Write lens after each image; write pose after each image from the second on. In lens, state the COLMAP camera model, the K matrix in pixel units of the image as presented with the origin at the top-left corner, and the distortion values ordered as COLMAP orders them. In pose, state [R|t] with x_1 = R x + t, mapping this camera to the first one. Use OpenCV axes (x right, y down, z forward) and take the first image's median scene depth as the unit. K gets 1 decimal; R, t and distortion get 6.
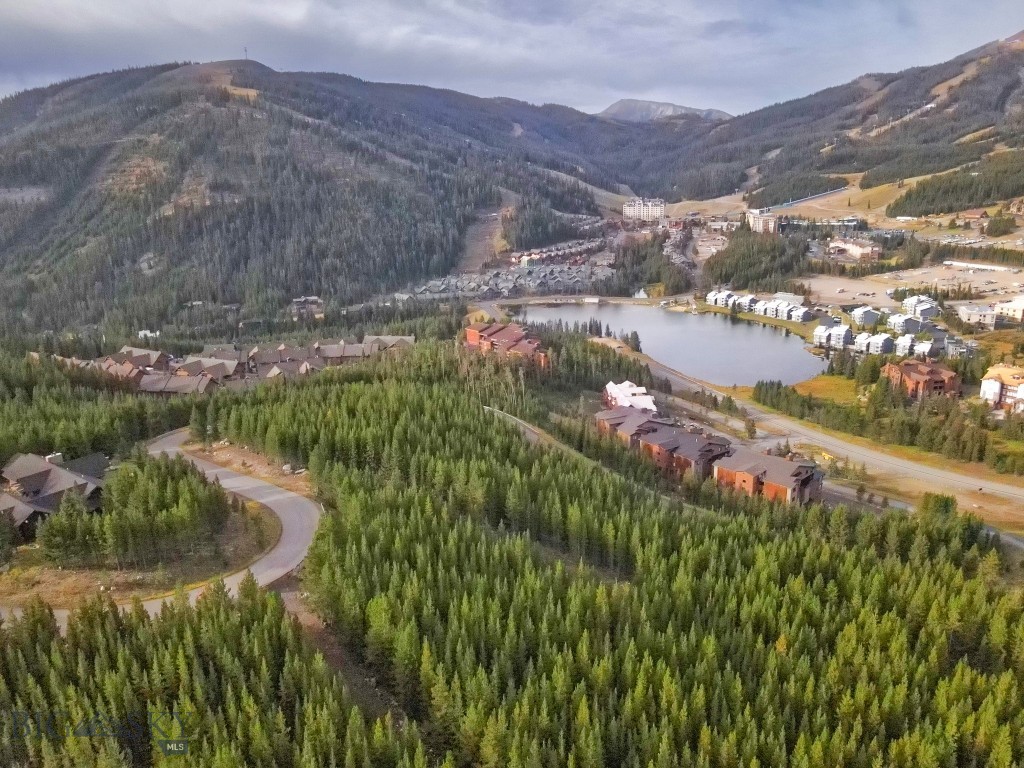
lens RADIAL K [[738.3, 0, 512.0], [0, 738.3, 384.0], [0, 0, 1]] dist [0.006978, 0.020954]
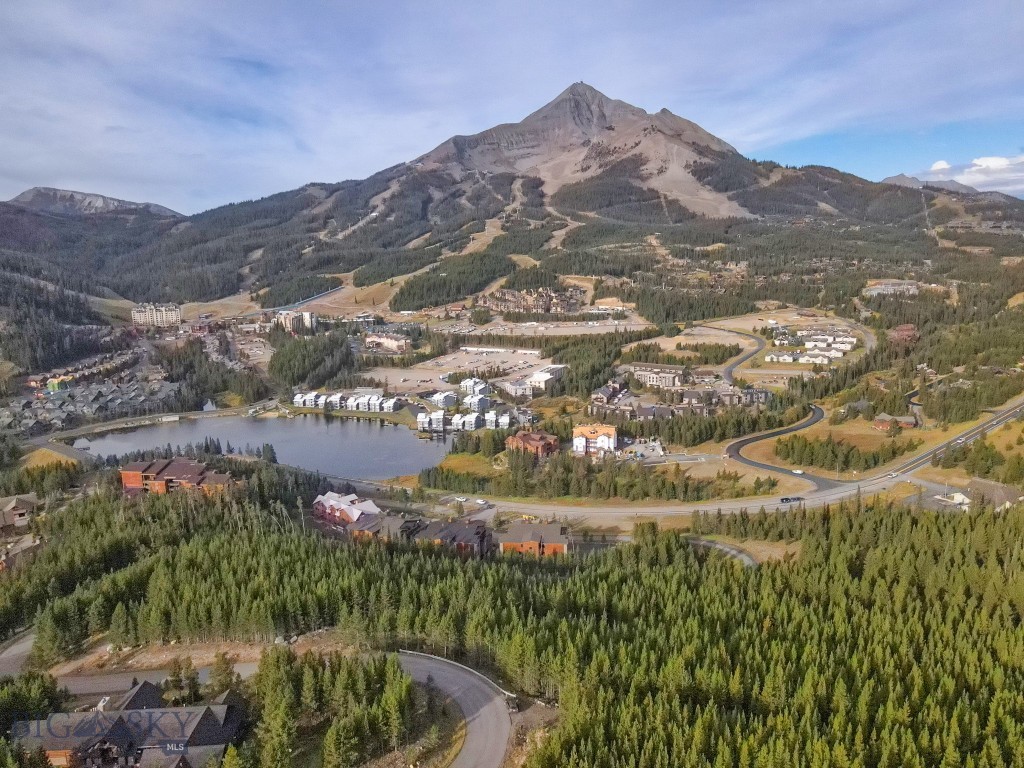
lens RADIAL K [[738.3, 0, 512.0], [0, 738.3, 384.0], [0, 0, 1]] dist [0.006978, 0.020954]
pose [[0.774023, -0.111823, 0.623204, -0.107377], [0.186722, 0.980820, -0.055918, -0.018174], [-0.604999, 0.159648, 0.780057, 0.000466]]
